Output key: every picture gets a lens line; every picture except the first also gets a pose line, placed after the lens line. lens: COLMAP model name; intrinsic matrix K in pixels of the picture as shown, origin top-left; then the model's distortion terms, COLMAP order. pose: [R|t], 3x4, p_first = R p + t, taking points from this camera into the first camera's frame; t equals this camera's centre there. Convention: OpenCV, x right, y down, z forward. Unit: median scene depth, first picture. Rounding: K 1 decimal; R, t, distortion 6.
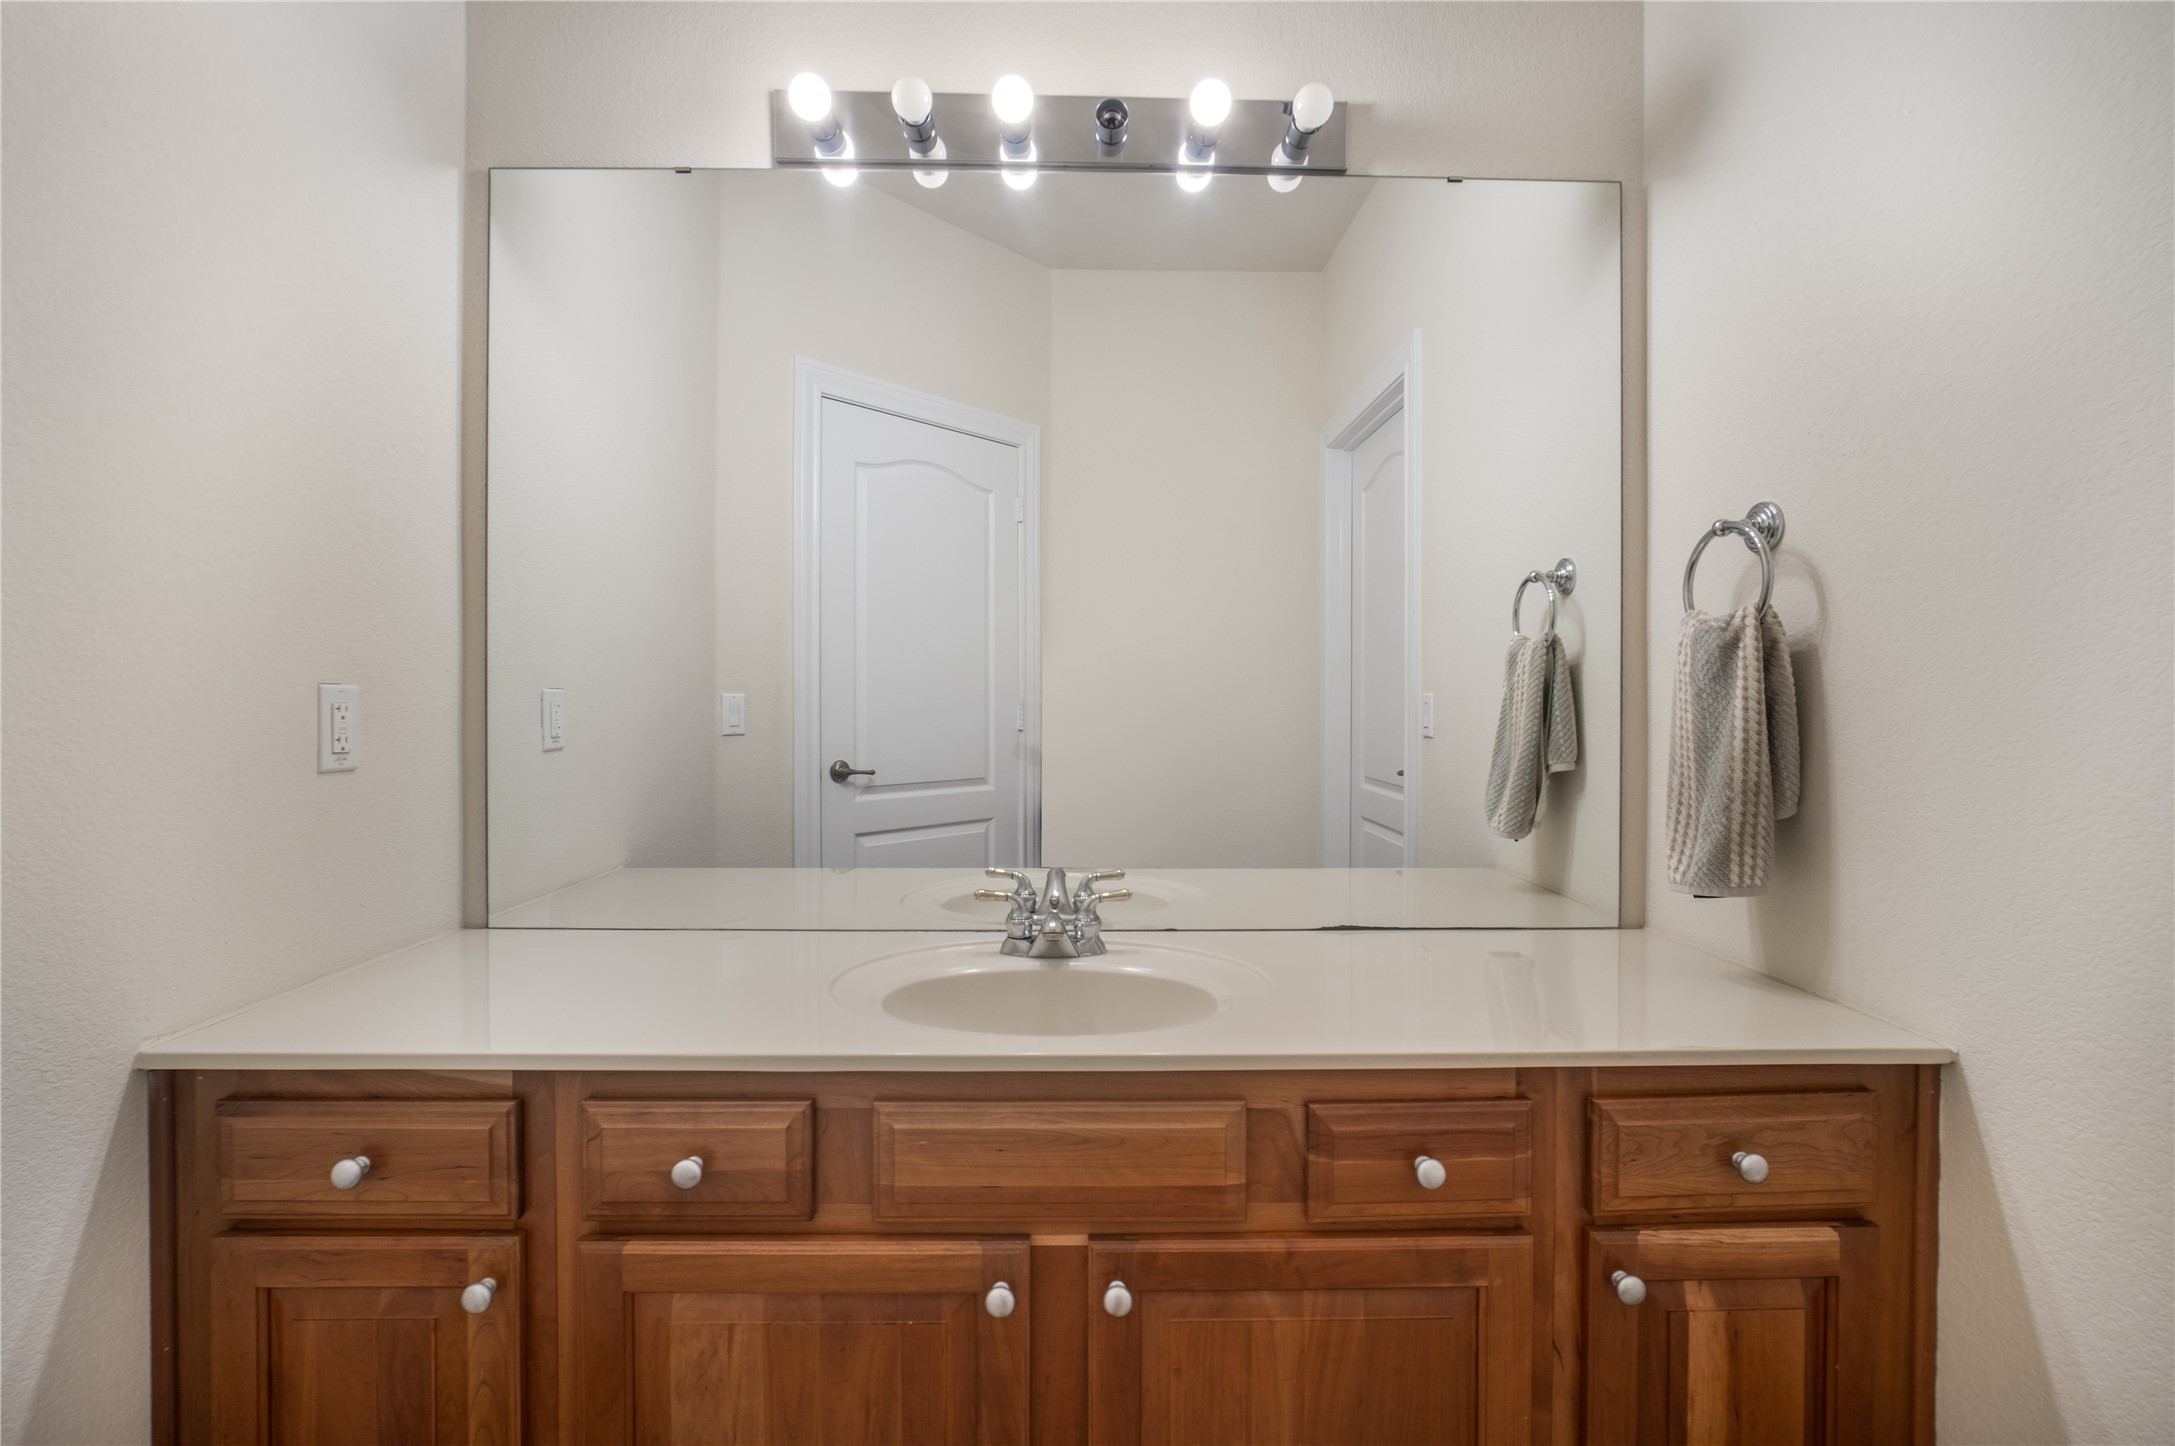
lens RADIAL K [[967.1, 0, 1083.0], [0, 967.1, 708.9], [0, 0, 1]] dist [-0.022149, 0.005005]
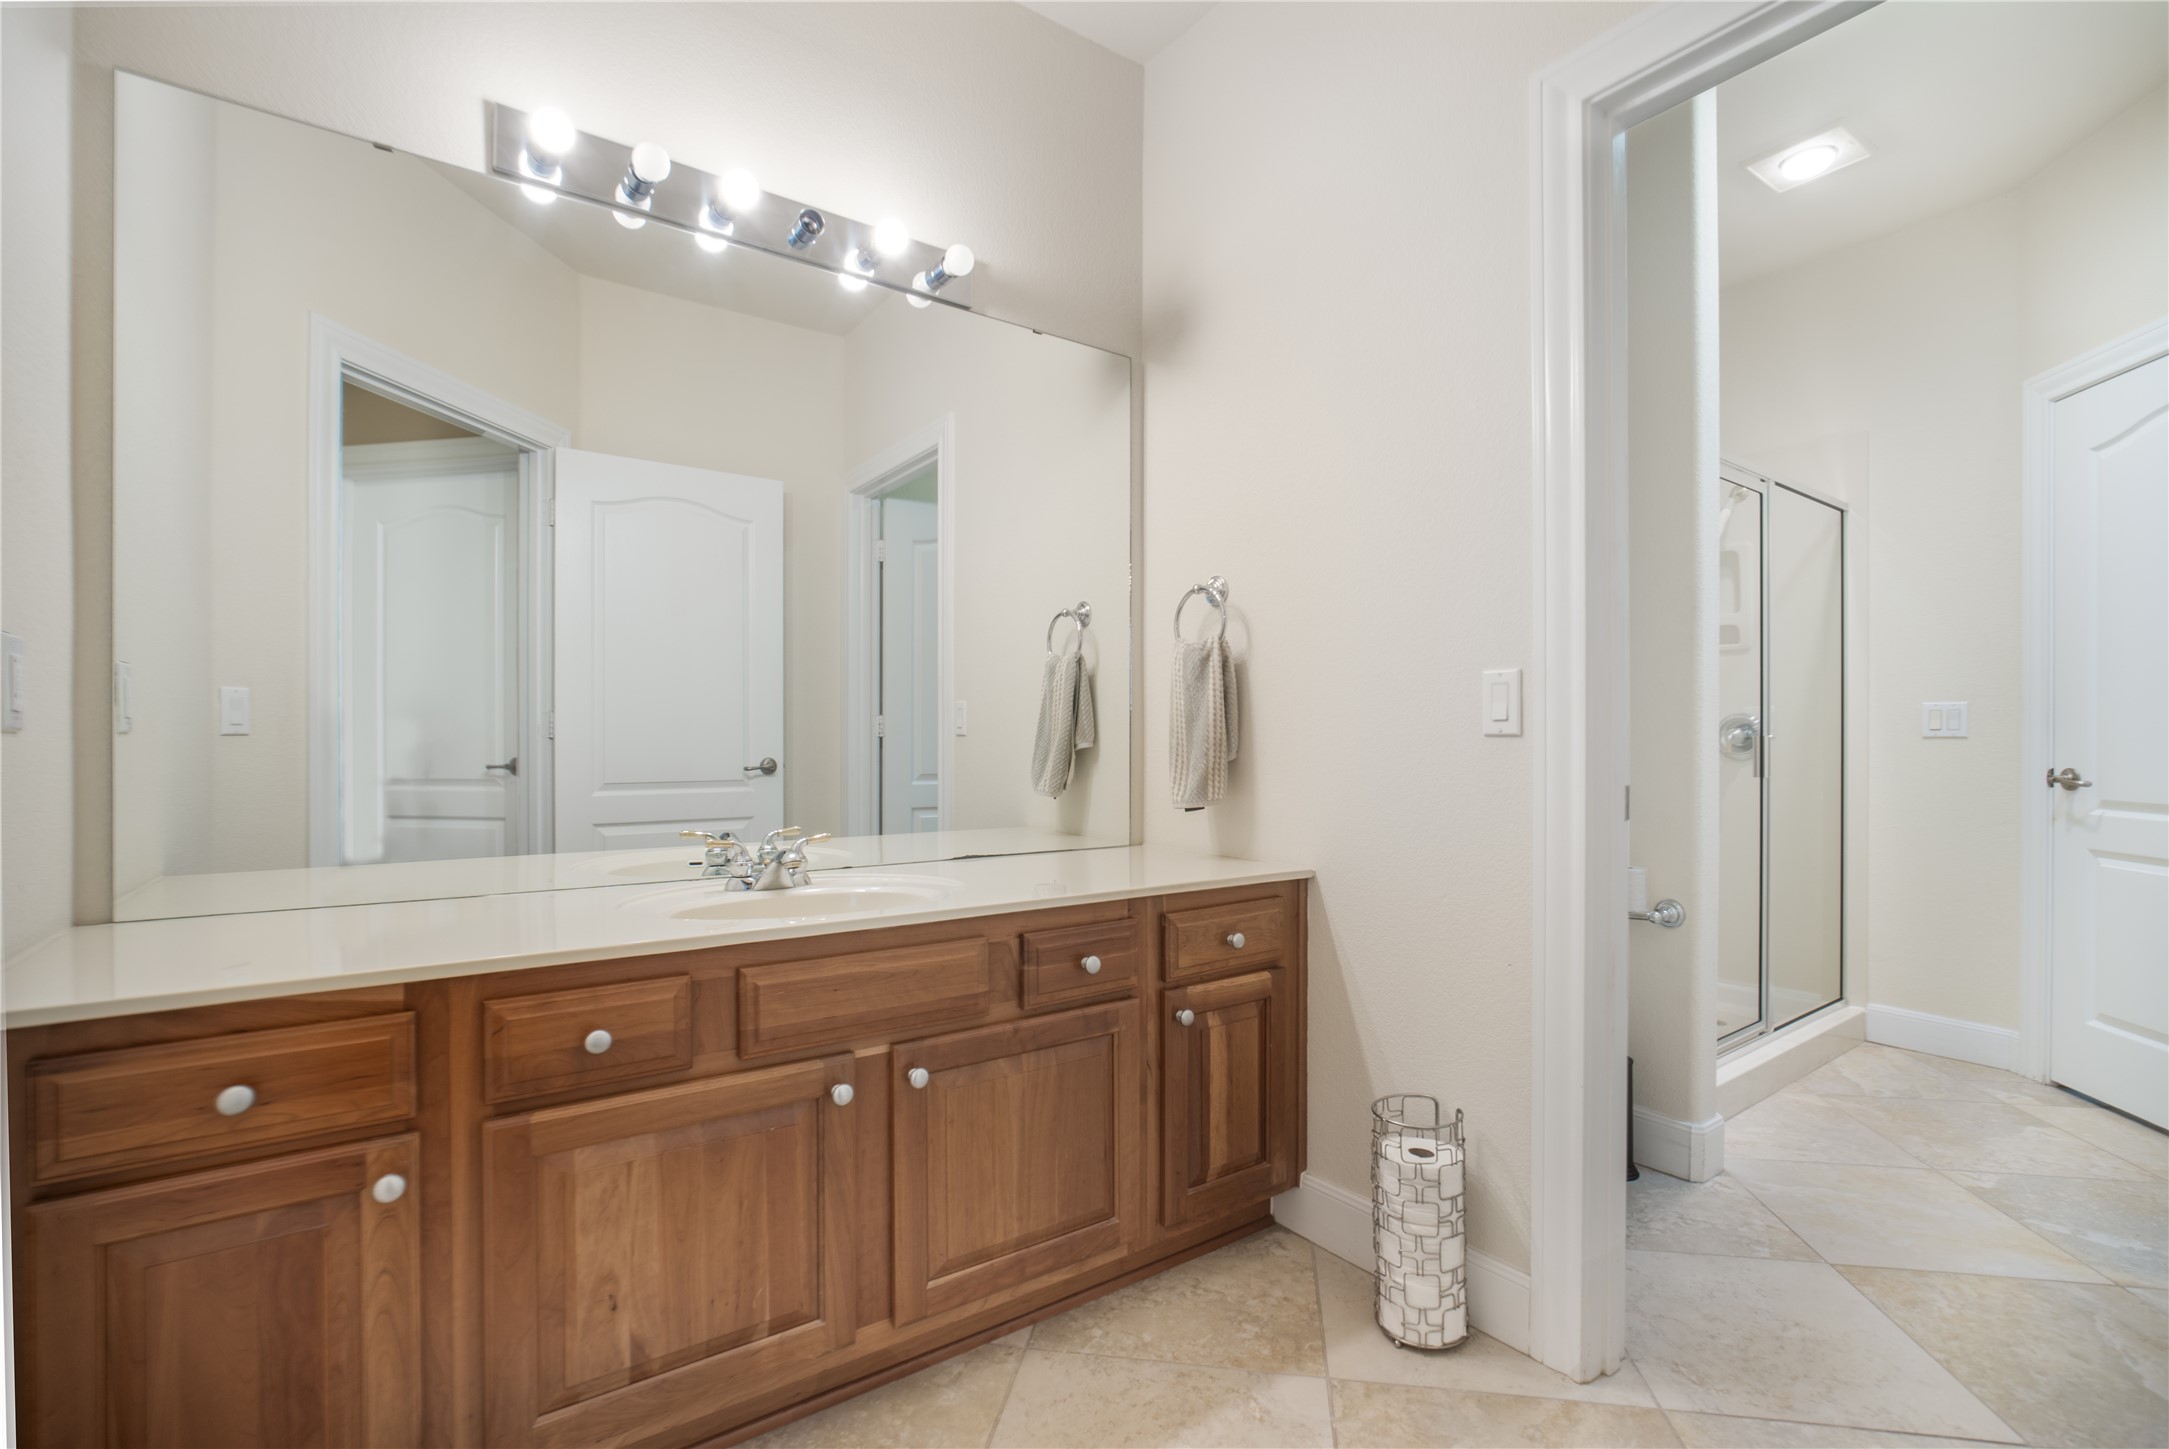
lens RADIAL K [[964.5, 0, 1077.2], [0, 964.5, 737.6], [0, 0, 1]] dist [-0.022149, 0.005005]
pose [[0.829995, 0.000004, 0.557770, -0.564831], [0.003481, 0.999980, -0.005188, 0.098835], [-0.557759, 0.006247, 0.829979, -0.350413]]
